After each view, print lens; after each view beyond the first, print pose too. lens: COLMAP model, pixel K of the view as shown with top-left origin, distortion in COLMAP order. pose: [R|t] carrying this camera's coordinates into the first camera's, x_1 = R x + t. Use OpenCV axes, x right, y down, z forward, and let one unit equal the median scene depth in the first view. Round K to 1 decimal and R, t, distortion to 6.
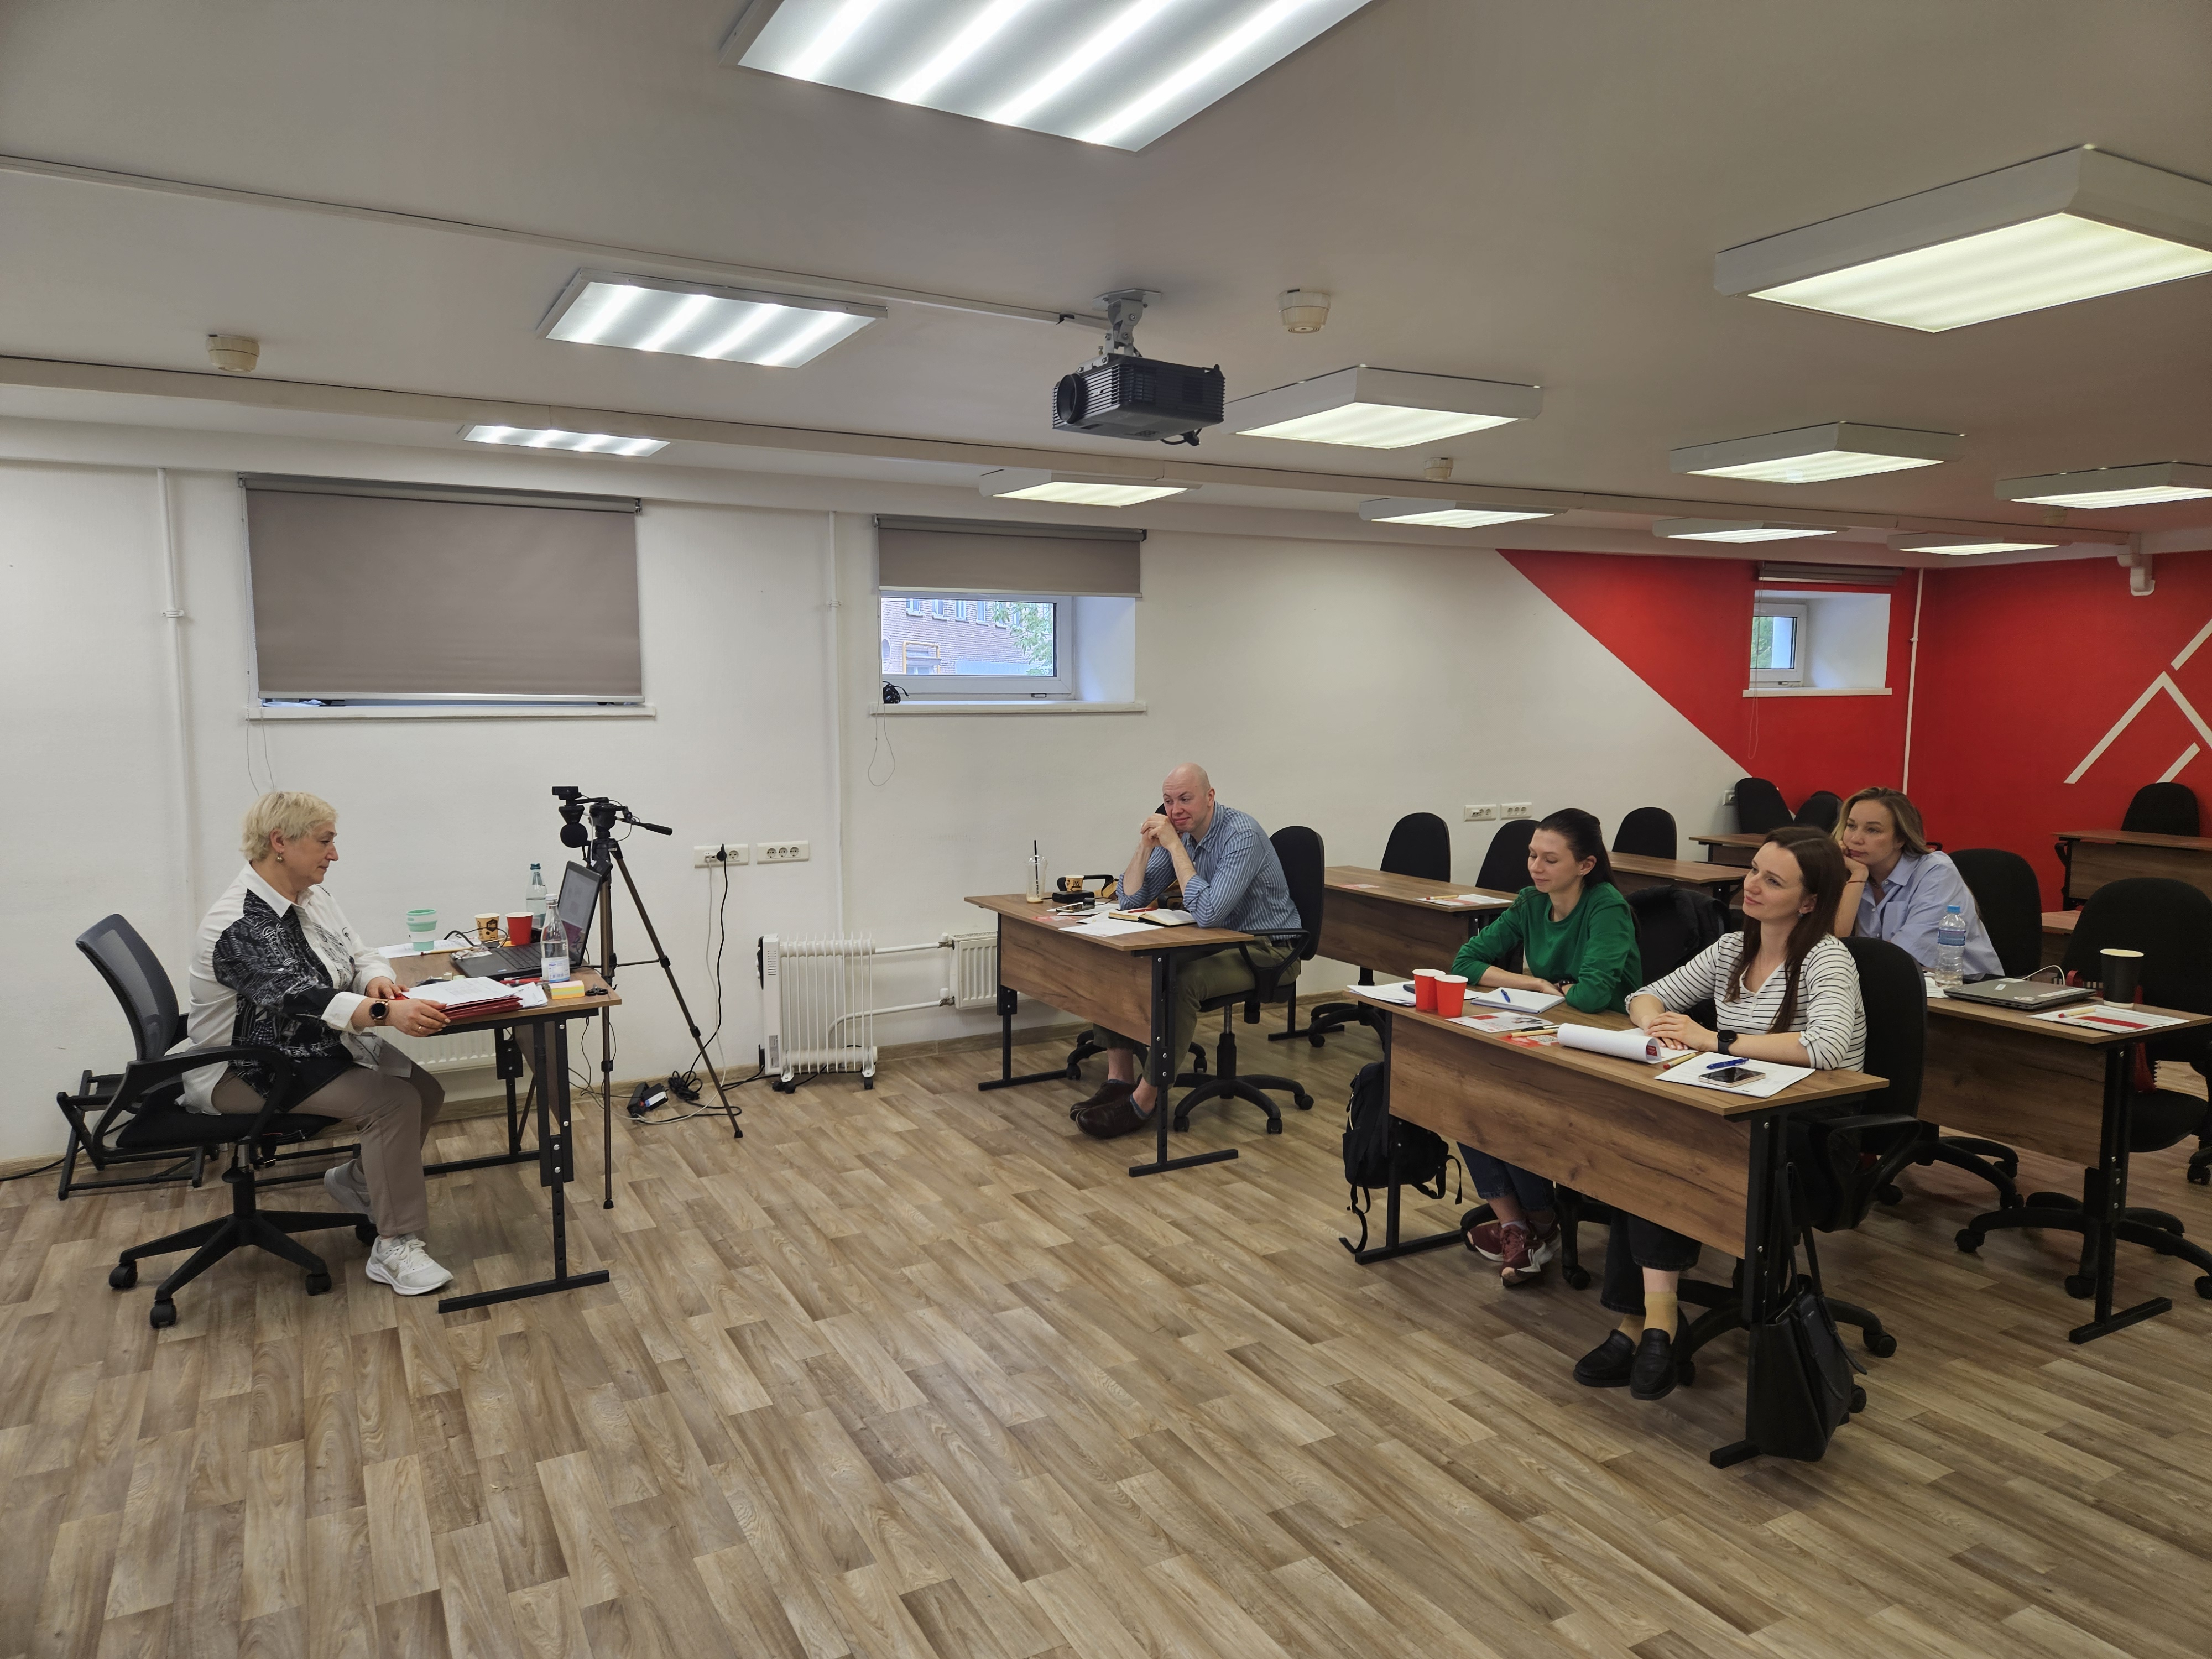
lens RADIAL K [[1491.1, 0, 1103.7], [0, 1491.1, 829.3], [0, 0, 1]] dist [-0.004567, -0.005061]
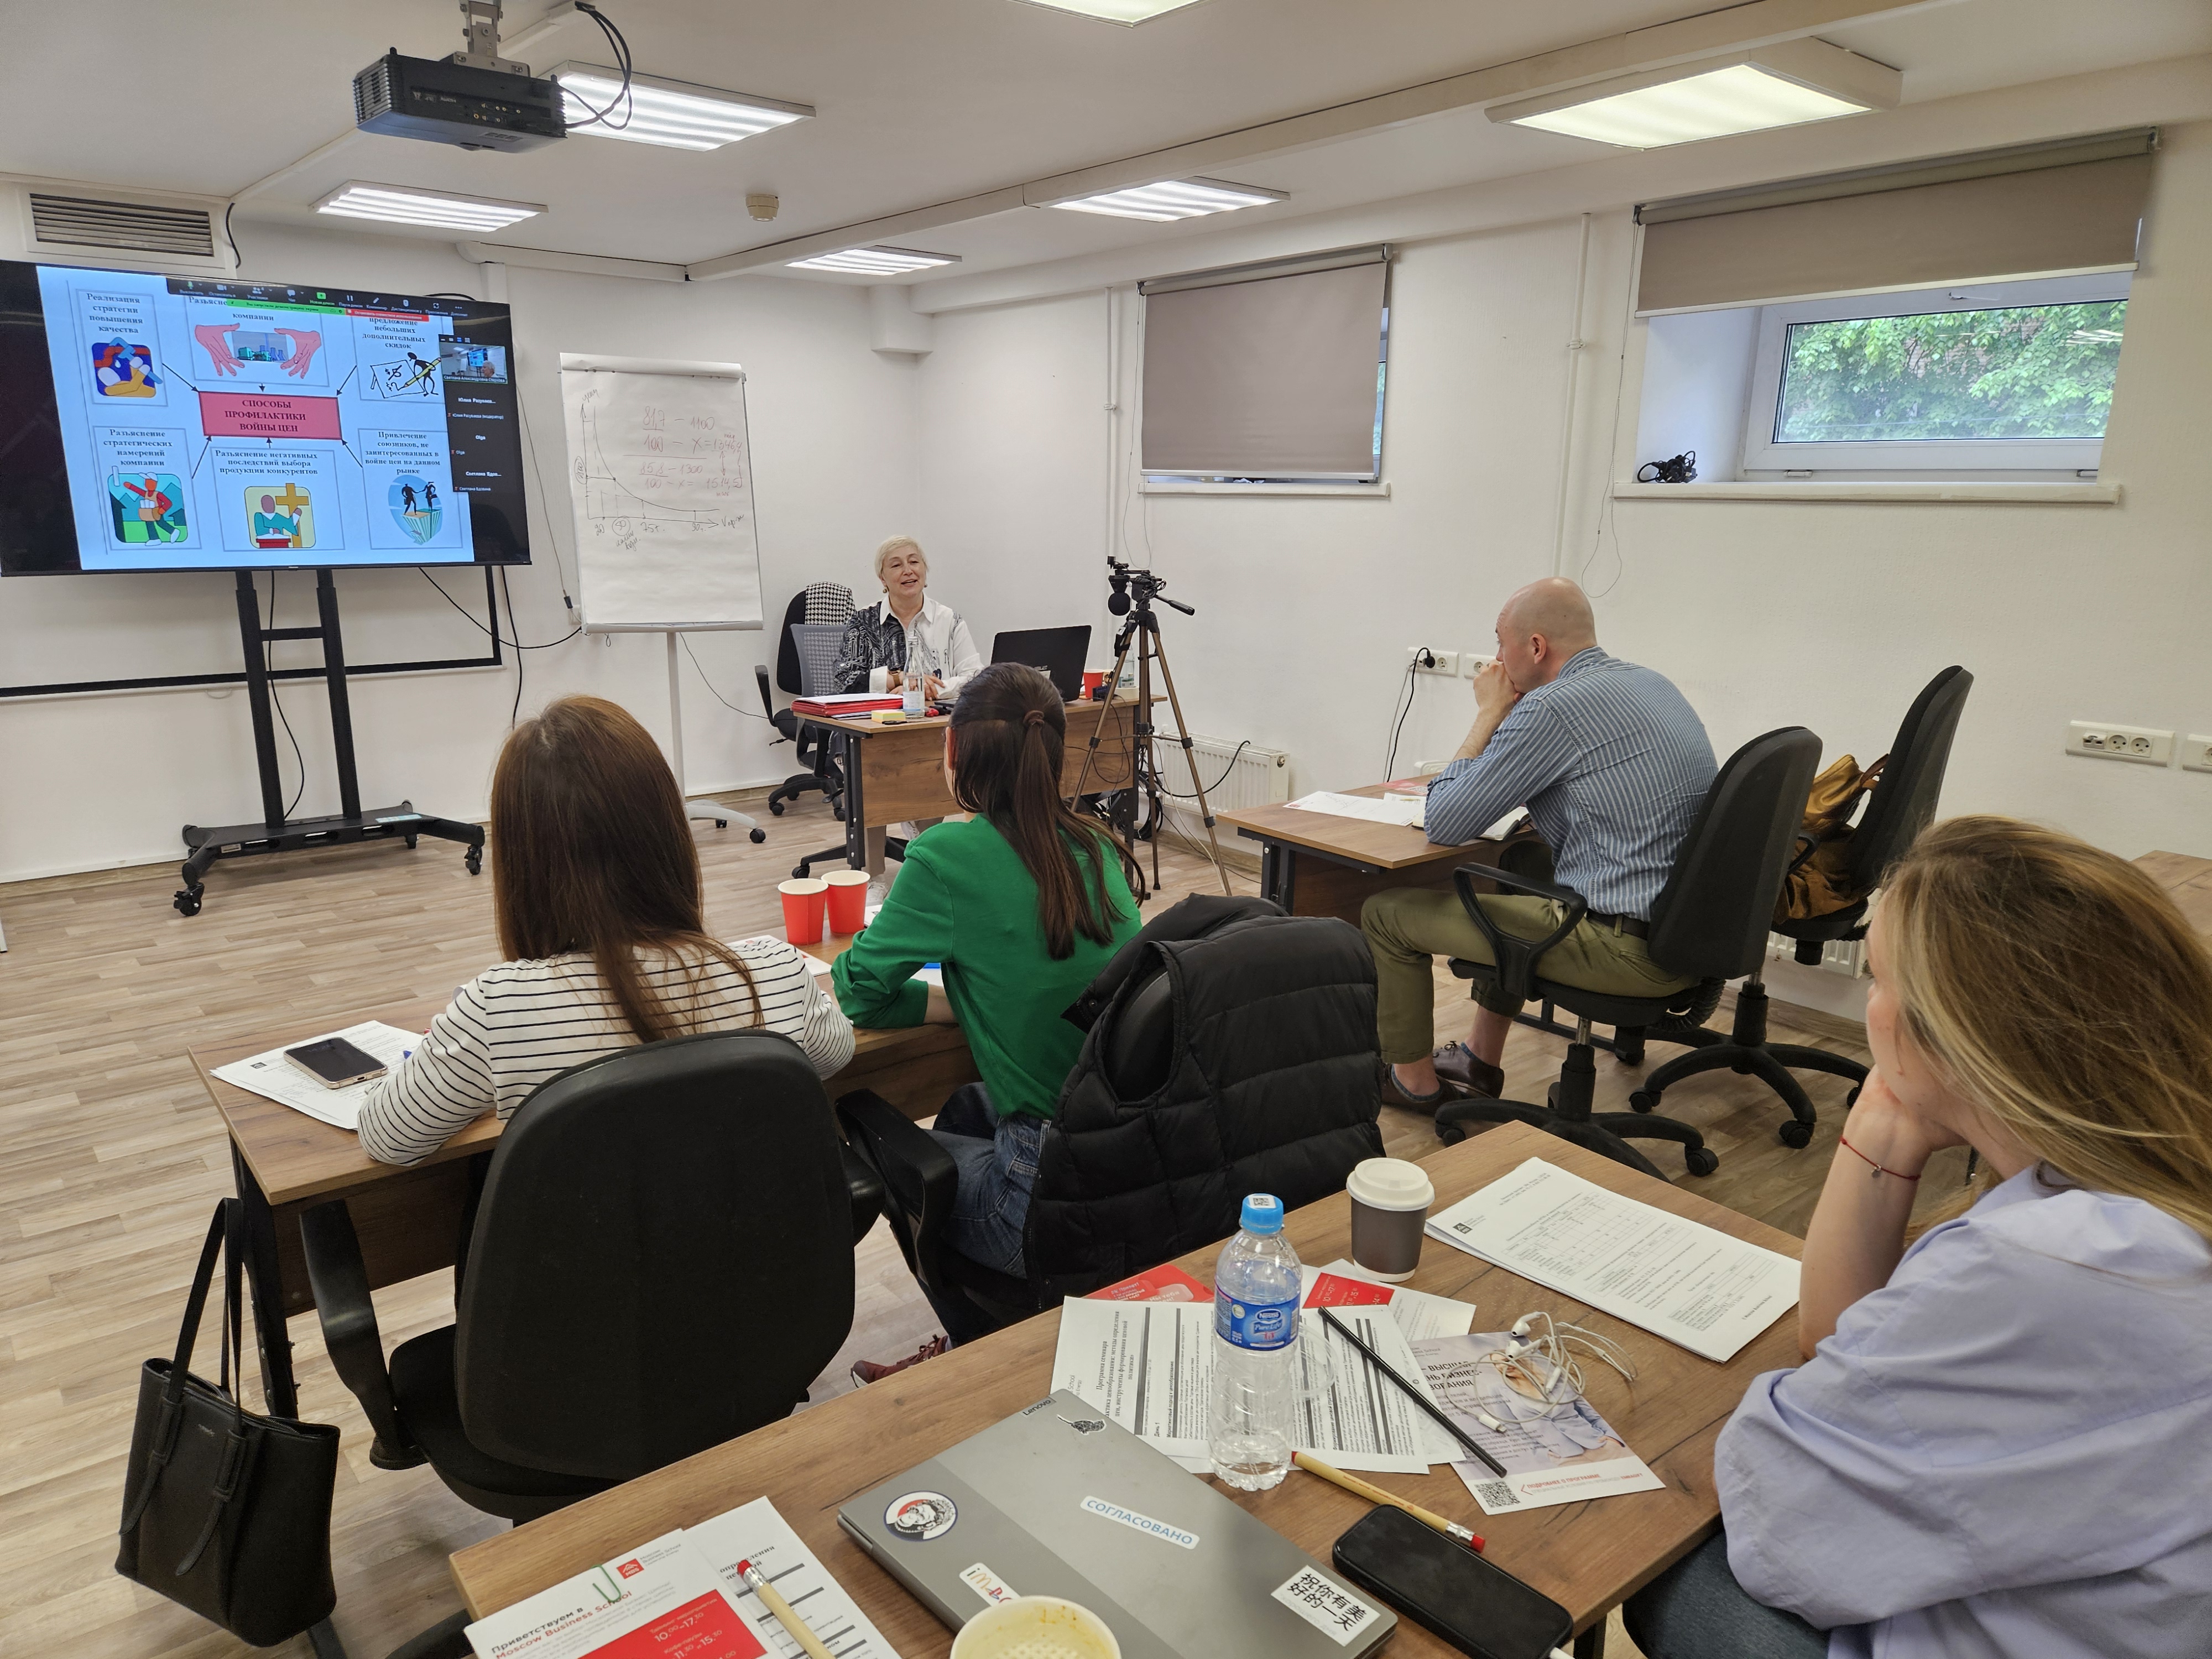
lens RADIAL K [[1491.1, 0, 1100.8], [0, 1491.1, 836.1], [0, 0, 1]] dist [-0.004567, -0.005061]
pose [[0.199141, 0.209767, -0.957257, 1.141821], [-0.117607, 0.974878, 0.189162, -0.058138], [0.972888, 0.074910, 0.218808, 1.371040]]
